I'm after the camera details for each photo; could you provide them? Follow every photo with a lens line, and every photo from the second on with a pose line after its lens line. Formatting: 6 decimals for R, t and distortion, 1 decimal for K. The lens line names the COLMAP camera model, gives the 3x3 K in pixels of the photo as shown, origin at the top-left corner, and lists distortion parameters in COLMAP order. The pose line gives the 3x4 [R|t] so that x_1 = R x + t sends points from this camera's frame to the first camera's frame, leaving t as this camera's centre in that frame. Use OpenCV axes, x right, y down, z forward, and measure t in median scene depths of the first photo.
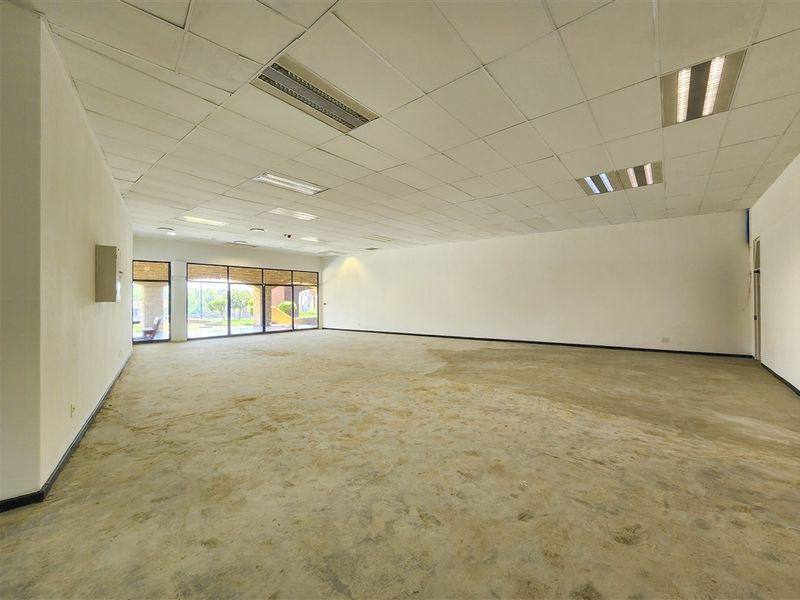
lens RADIAL K [[327.0, 0, 400.3], [0, 327.0, 298.6], [0, 0, 1]] dist [-0.003391, -0.000384]
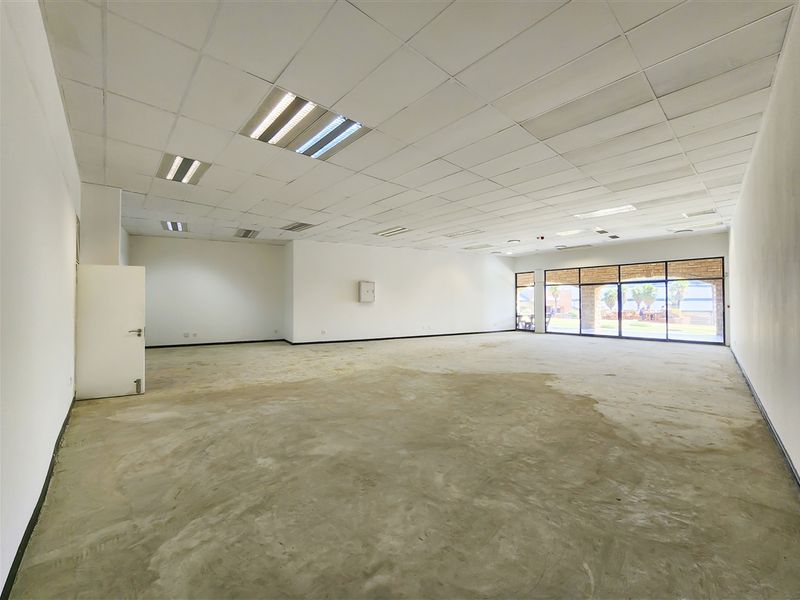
lens RADIAL K [[327.0, 0, 400.3], [0, 327.0, 298.6], [0, 0, 1]] dist [-0.003391, -0.000384]
pose [[-0.149715, -0.004092, -0.988721, 0.644474], [0.008307, 0.999951, -0.005397, -0.000448], [0.988694, -0.009021, -0.149674, 0.633640]]
